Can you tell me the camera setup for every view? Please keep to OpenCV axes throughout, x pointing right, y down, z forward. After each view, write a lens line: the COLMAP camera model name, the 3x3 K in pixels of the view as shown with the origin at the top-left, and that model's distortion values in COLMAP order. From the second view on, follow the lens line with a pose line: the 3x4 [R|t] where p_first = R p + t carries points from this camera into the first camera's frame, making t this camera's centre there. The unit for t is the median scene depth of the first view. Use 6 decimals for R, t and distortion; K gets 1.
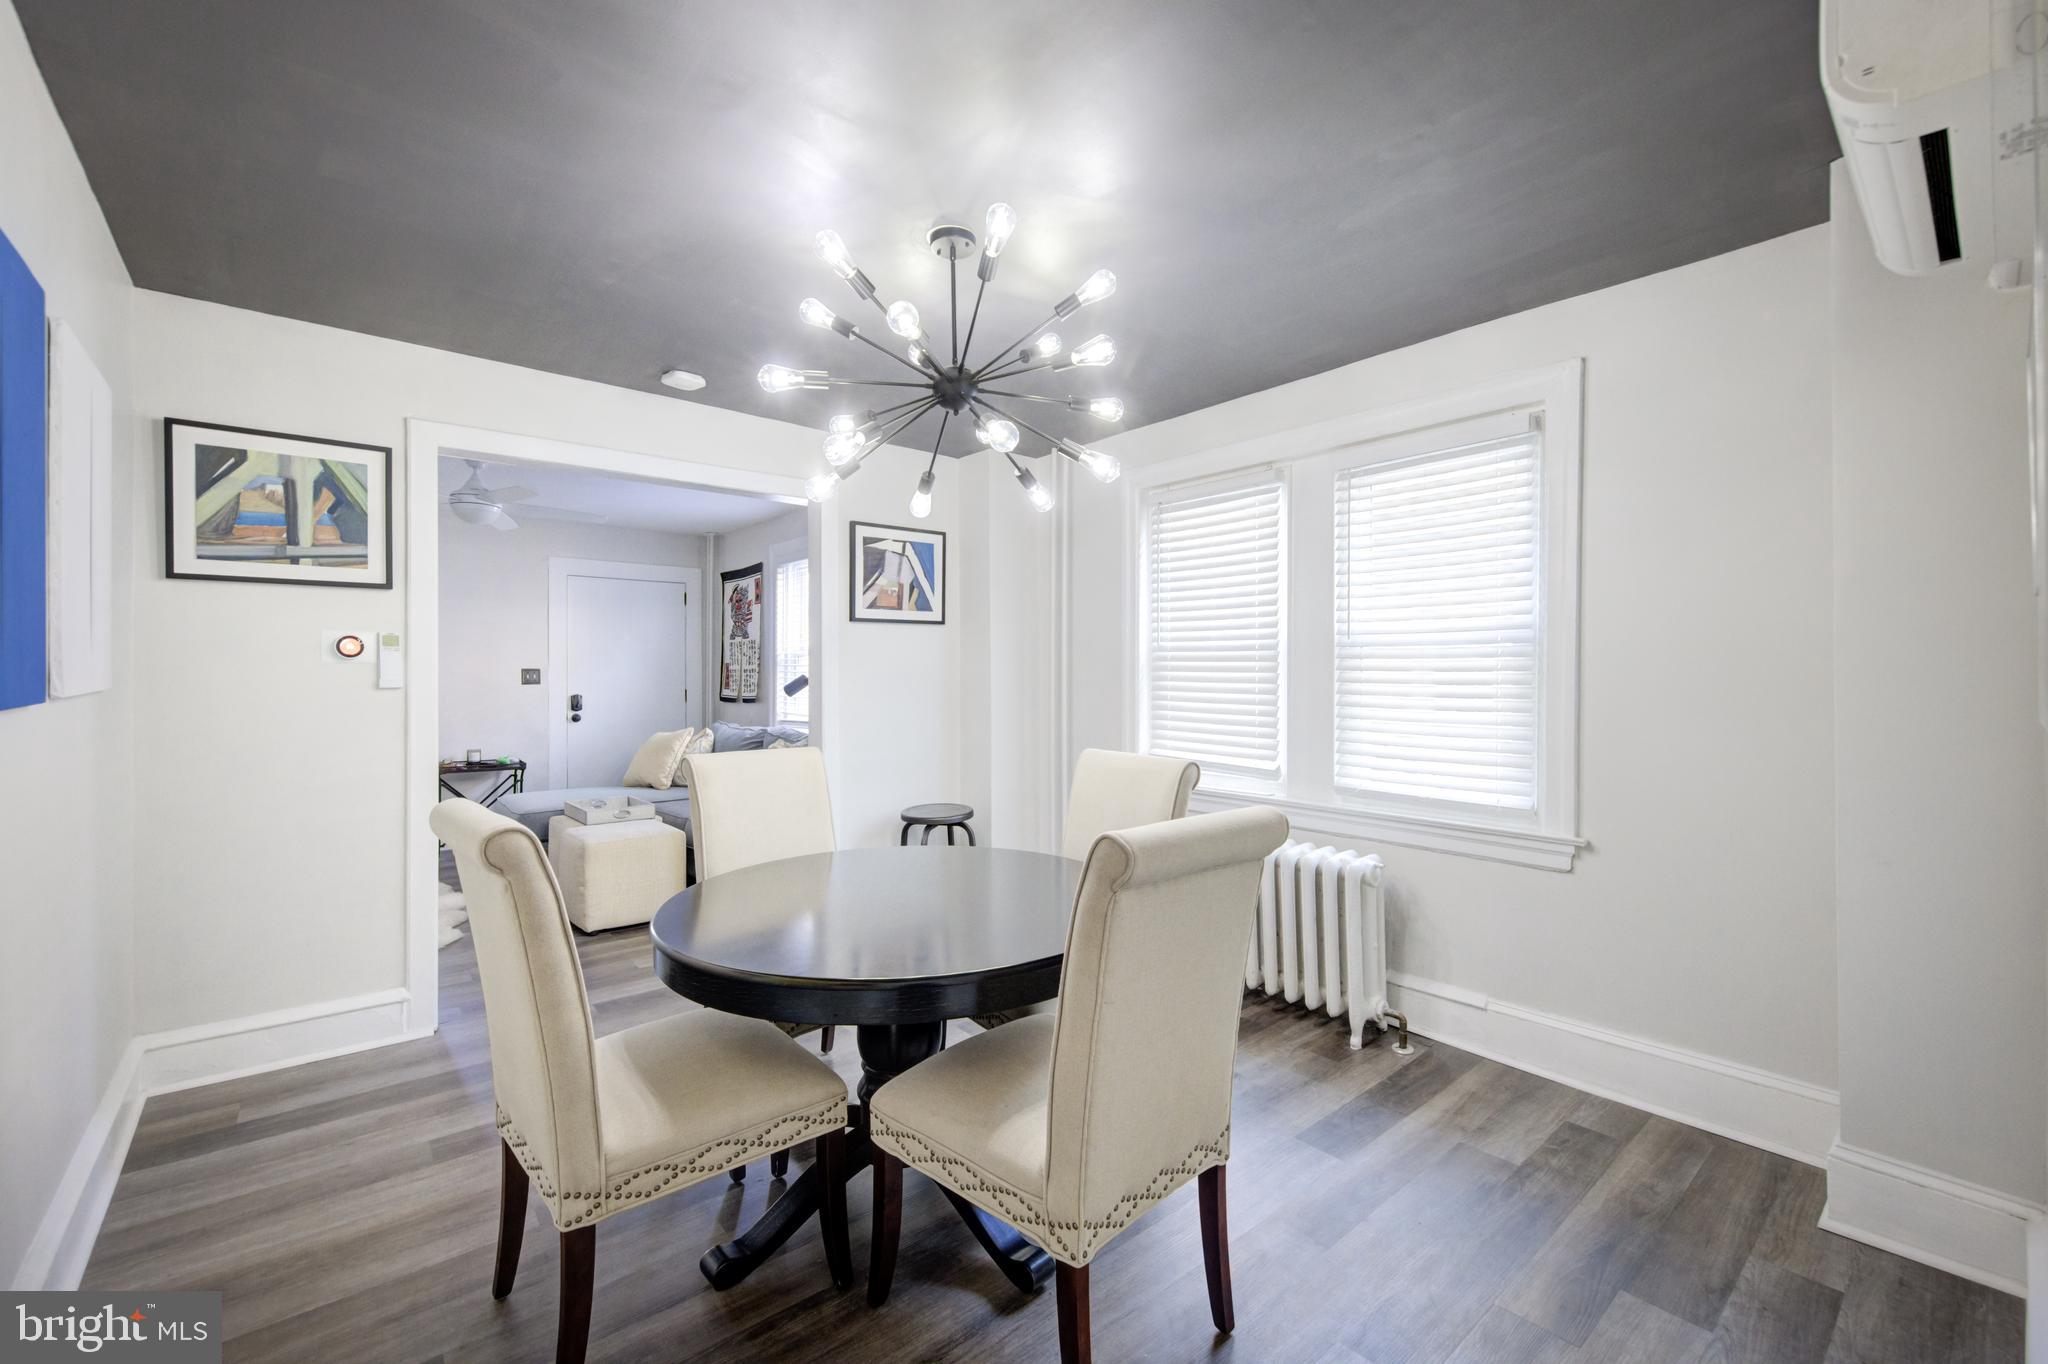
lens RADIAL K [[843.2, 0, 1021.3], [0, 843.2, 677.4], [0, 0, 1]] dist [-0.000102, 0.000003]
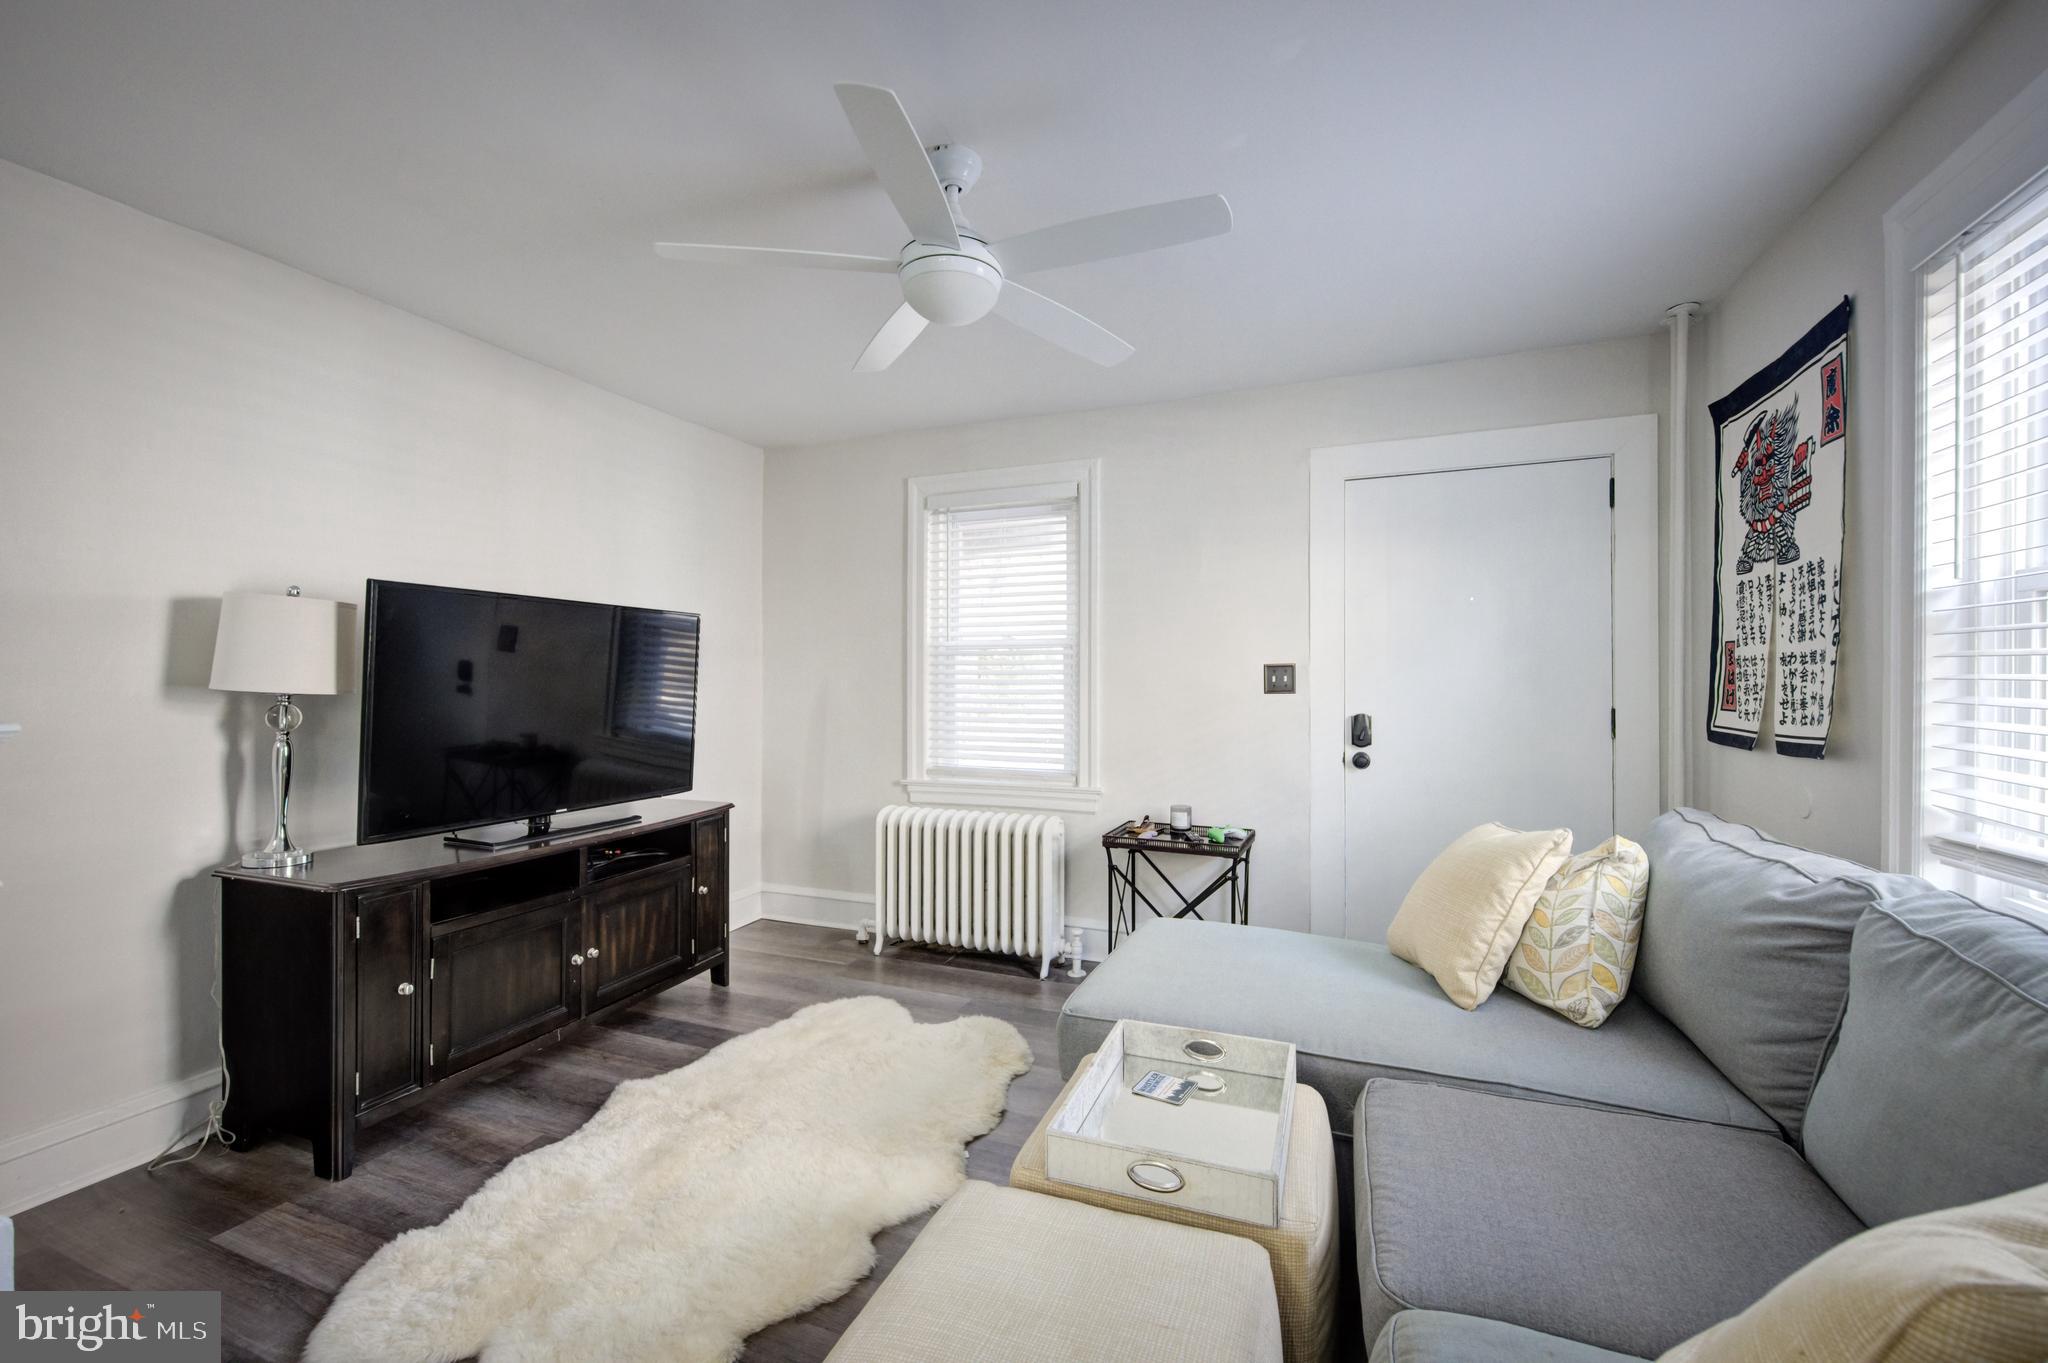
lens RADIAL K [[839.7, 0, 1021.6], [0, 839.7, 684.0], [0, 0, 1]] dist [-0.003564, -0.000431]
pose [[0.461117, 0.001027, -0.887339, -0.174717], [0.002435, 0.999994, 0.002423, 0.000449], [0.887336, -0.003278, 0.461111, 0.584197]]
